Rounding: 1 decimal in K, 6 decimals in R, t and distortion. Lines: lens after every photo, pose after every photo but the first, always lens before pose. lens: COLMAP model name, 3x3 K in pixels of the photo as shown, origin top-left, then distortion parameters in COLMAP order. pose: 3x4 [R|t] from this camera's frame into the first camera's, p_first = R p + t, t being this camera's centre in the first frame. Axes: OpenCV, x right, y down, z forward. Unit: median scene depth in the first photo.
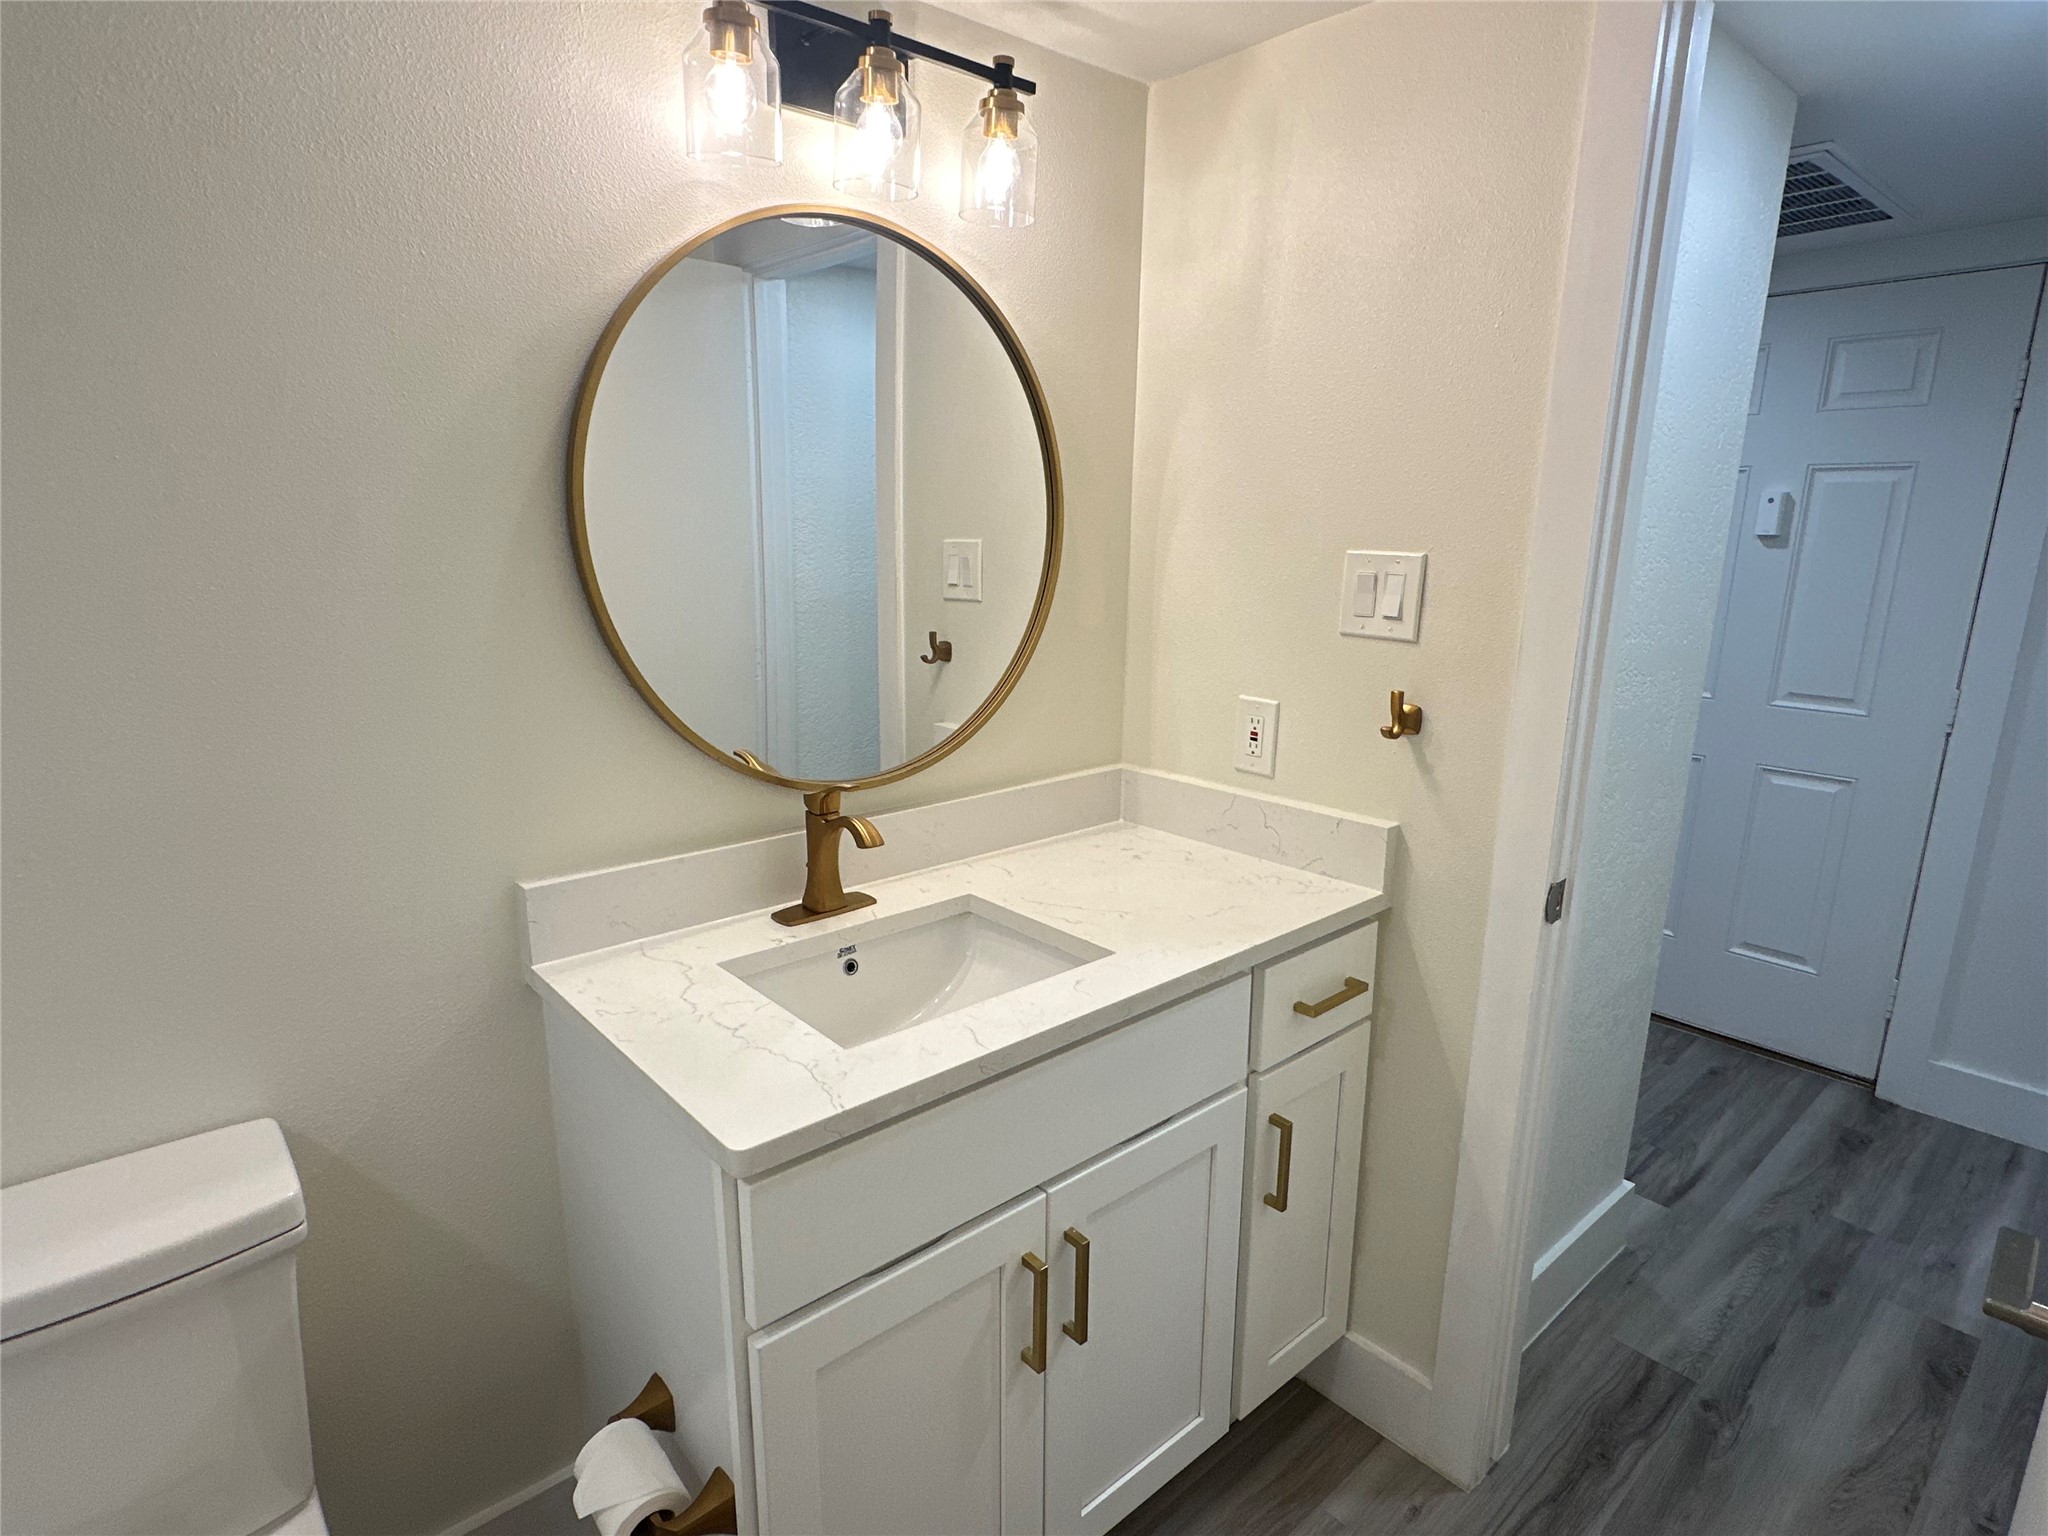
lens RADIAL K [[1065.8, 0, 1024.0], [0, 1065.8, 768.0], [0, 0, 1]] dist [0.000365, 0.000087]
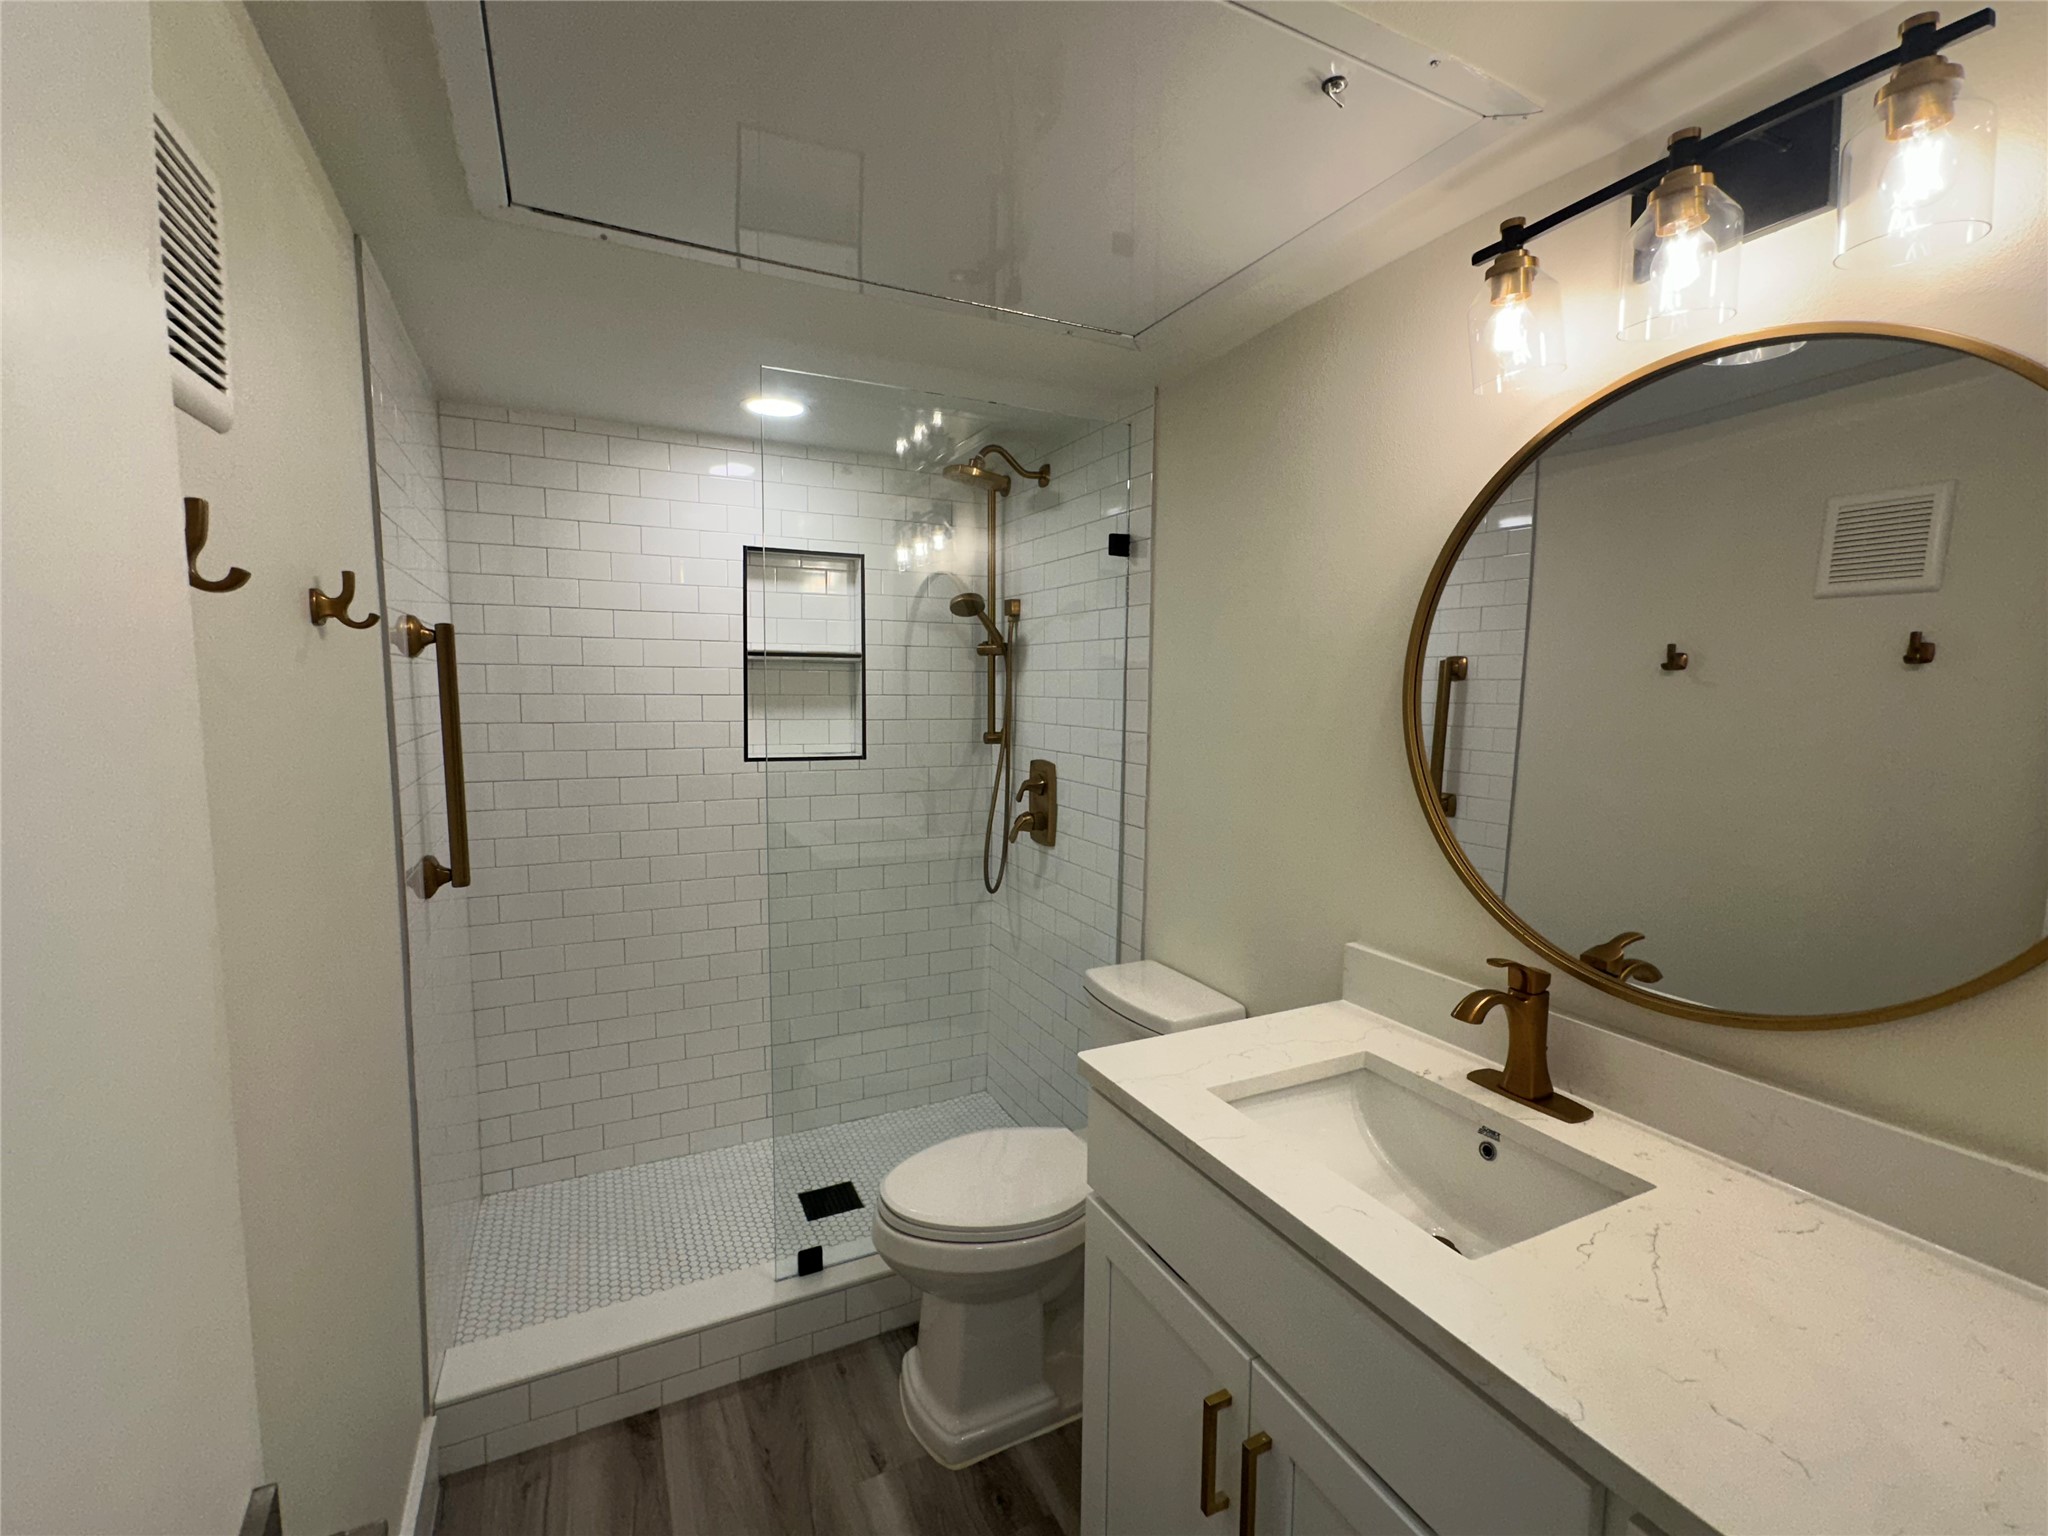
lens RADIAL K [[901.4, 0, 1024.0], [0, 901.4, 768.0], [0, 0, 1]] dist [-0.000057, -0.000215]
pose [[-0.233899, 0.094686, -0.967639, 0.684504], [-0.224855, 0.962997, 0.148584, -0.170238], [0.945902, 0.252332, -0.203954, 0.688743]]
